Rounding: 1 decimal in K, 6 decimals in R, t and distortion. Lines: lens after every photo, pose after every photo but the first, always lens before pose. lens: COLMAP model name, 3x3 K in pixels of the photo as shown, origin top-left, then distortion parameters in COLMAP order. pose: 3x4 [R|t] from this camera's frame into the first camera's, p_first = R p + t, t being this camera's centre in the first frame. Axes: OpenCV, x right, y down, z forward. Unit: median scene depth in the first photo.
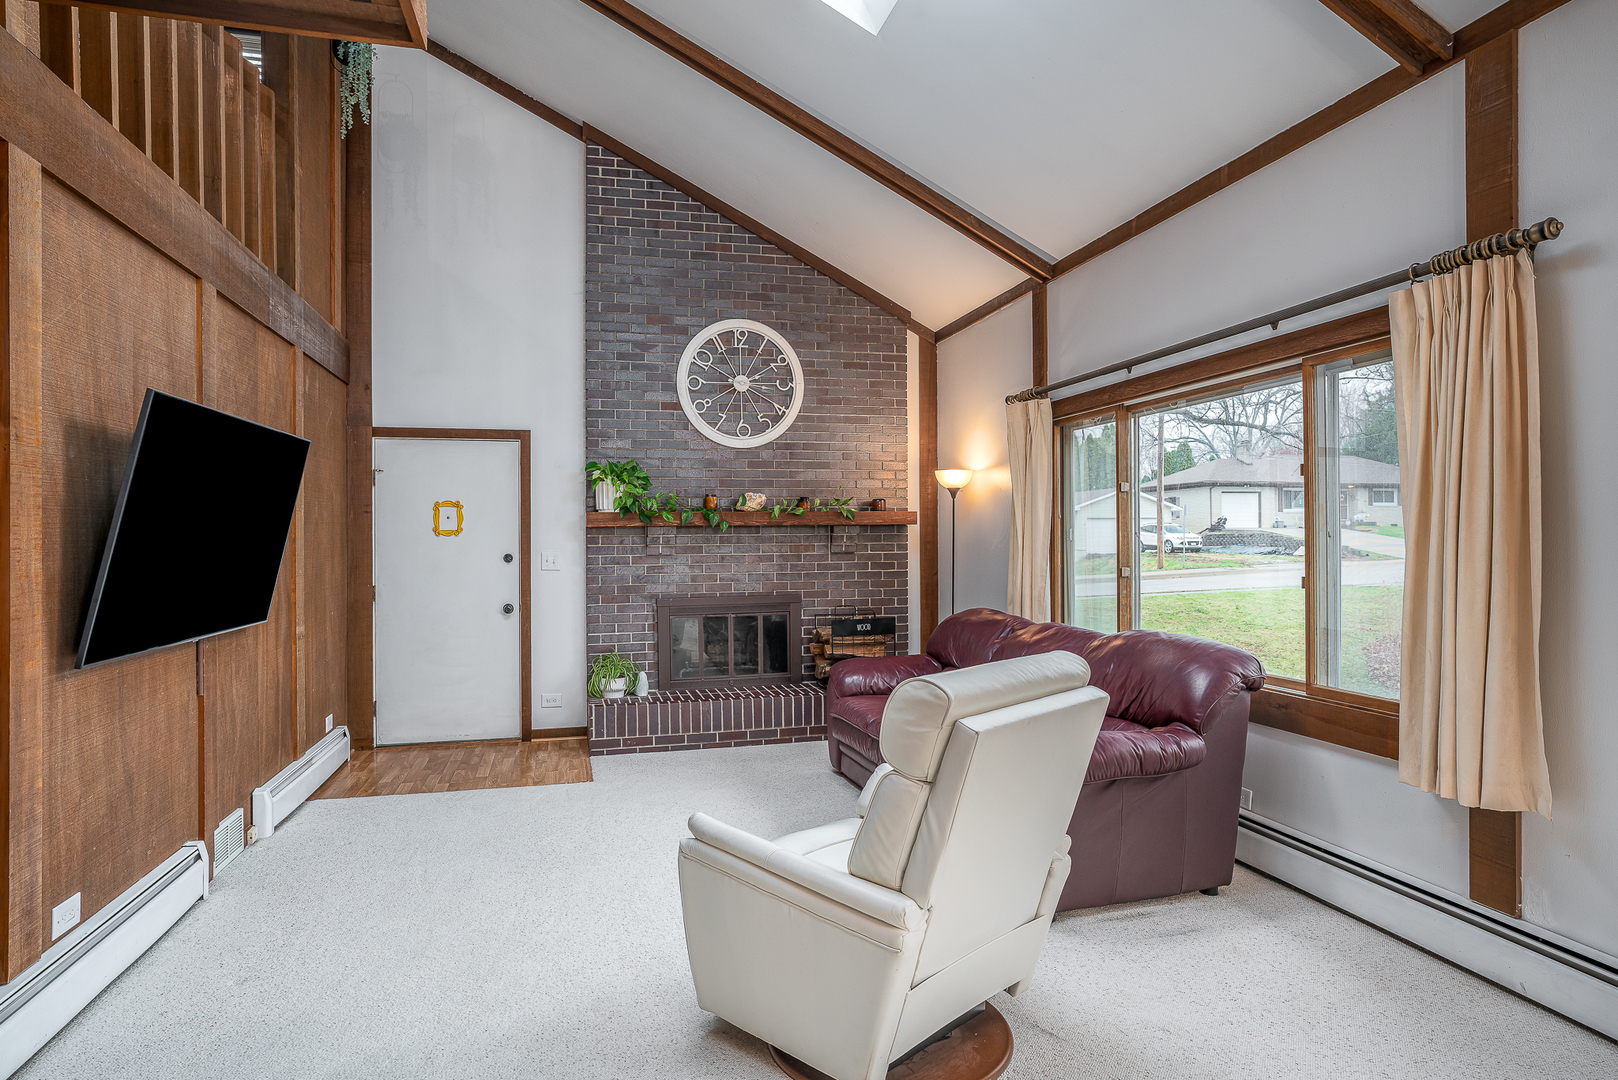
lens RADIAL K [[902.7, 0, 809.4], [0, 902.7, 538.8], [0, 0, 1]] dist [-0.017960, 0.002873]
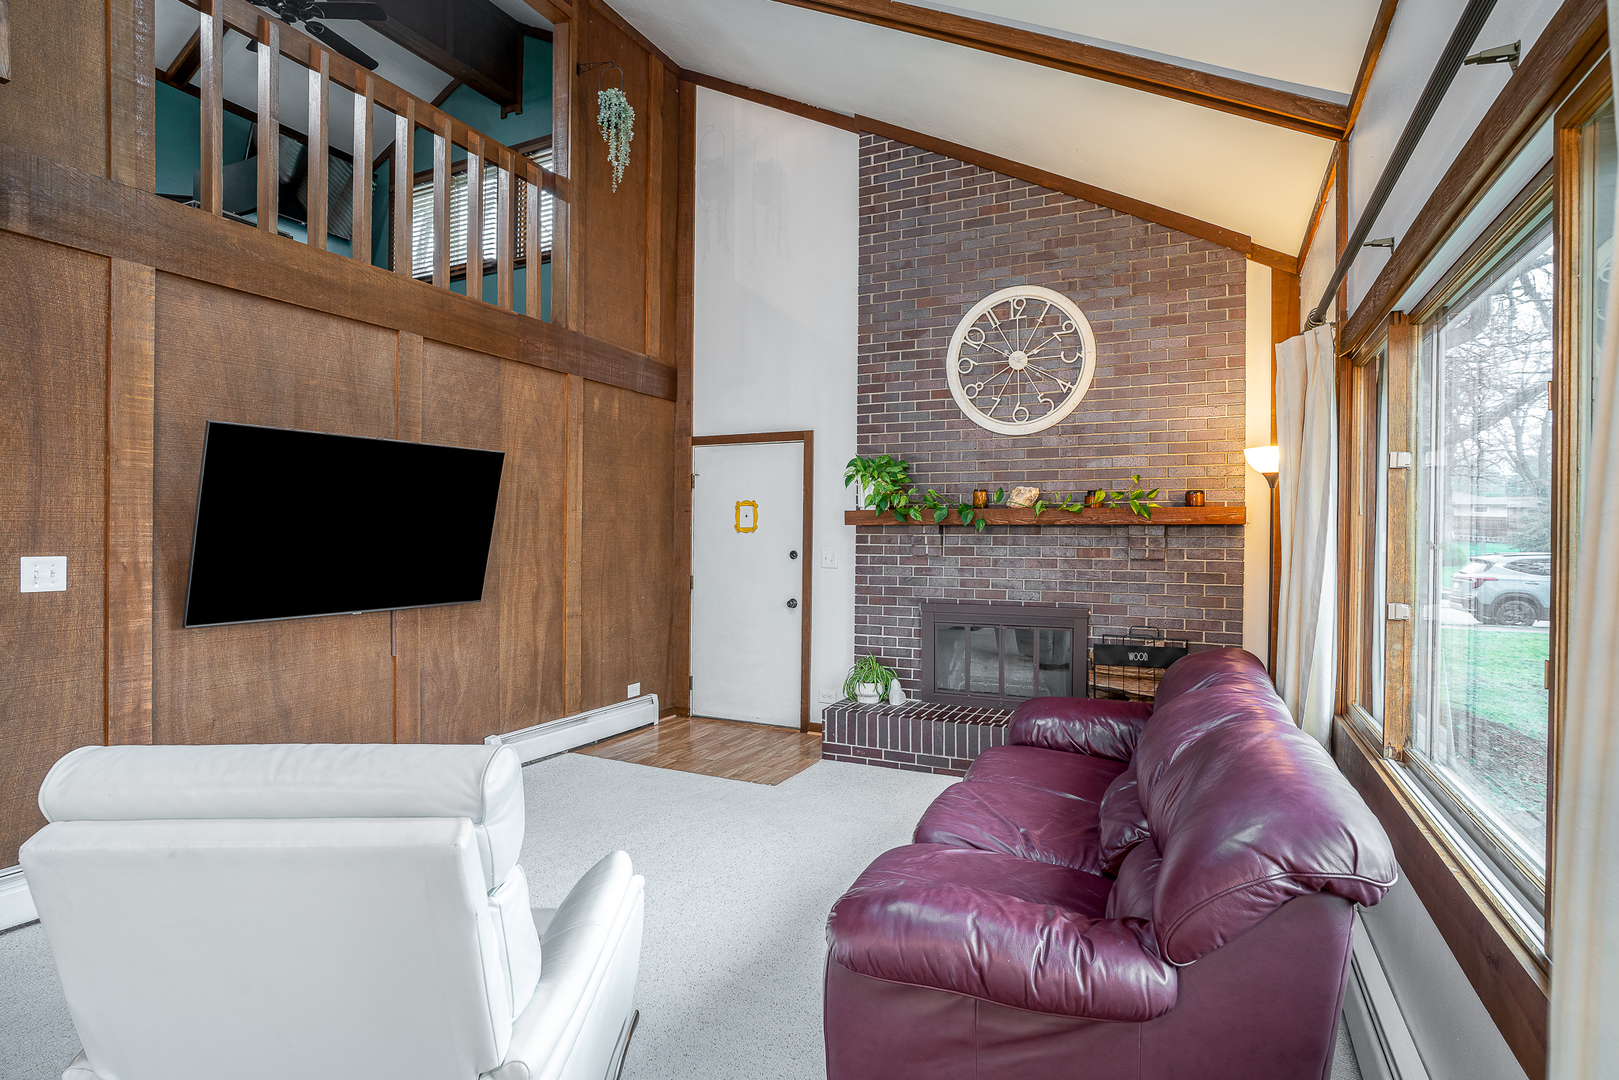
lens RADIAL K [[836.2, 0, 807.9], [0, 836.2, 539.6], [0, 0, 1]] dist [-0.035966, 0.000163]
pose [[0.762272, 0.016588, -0.647044, 0.297521], [-0.012351, 0.999862, 0.011082, -0.006776], [0.647139, -0.000456, 0.762372, 0.266976]]
